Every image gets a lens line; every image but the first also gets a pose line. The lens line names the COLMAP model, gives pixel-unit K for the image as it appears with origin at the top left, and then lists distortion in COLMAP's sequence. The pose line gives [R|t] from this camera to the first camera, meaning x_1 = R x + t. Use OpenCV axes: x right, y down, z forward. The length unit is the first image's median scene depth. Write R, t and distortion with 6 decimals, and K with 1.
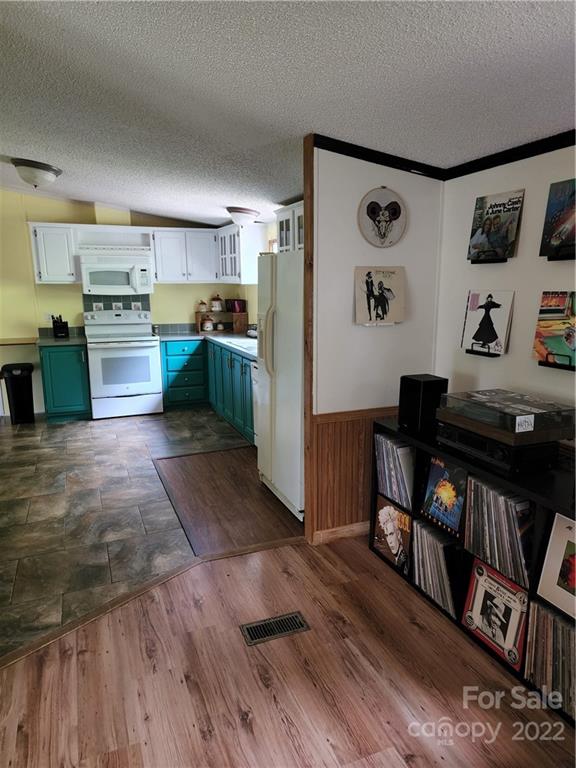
lens RADIAL K [[507.7, 0, 278.3], [0, 507.7, 386.4], [0, 0, 1]] dist [0.088419, -0.091092]
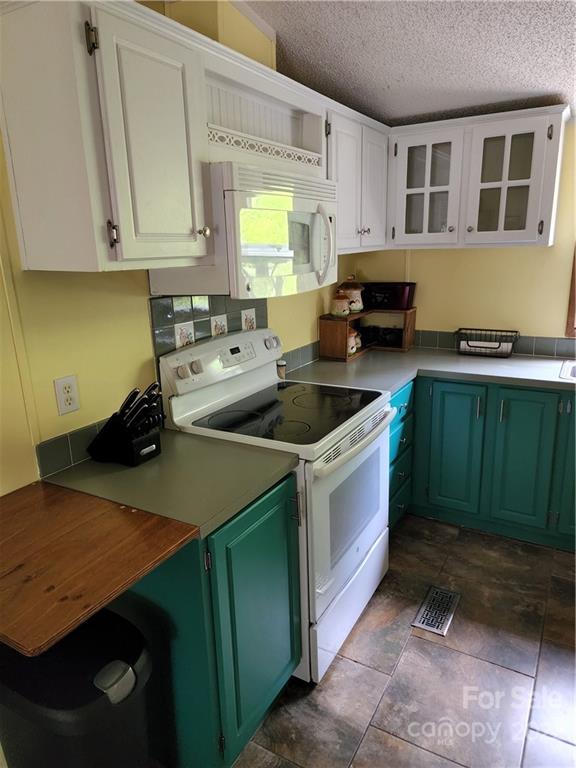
lens RADIAL K [[507.7, 0, 278.3], [0, 507.7, 386.4], [0, 0, 1]] dist [0.088419, -0.091092]
pose [[0.792120, -0.179596, 0.583345, -0.614281], [0.151850, 0.983667, 0.096649, -0.178063], [-0.591175, 0.012023, 0.806454, 0.859617]]
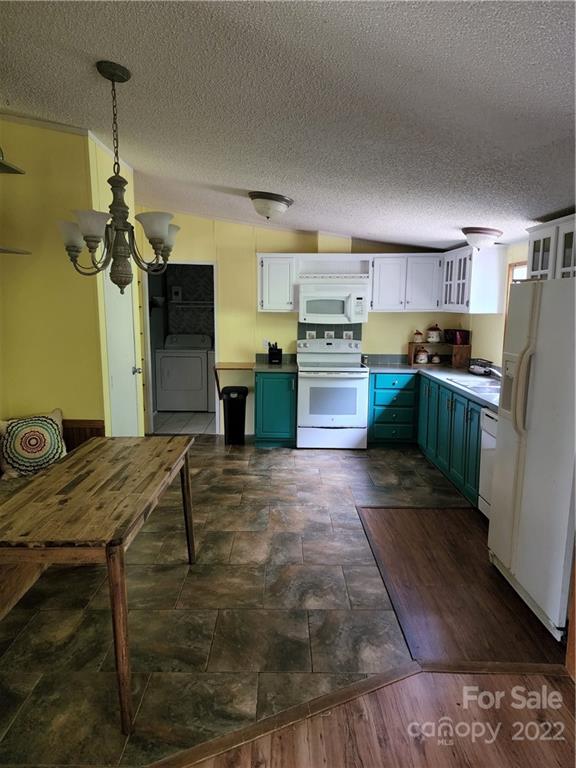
lens RADIAL K [[507.7, 0, 278.3], [0, 507.7, 386.4], [0, 0, 1]] dist [0.088419, -0.091092]
pose [[0.926113, 0.071435, -0.370422, -0.045396], [-0.088664, 0.995620, -0.029670, -0.024963], [0.366680, 0.060321, 0.928390, 0.080676]]
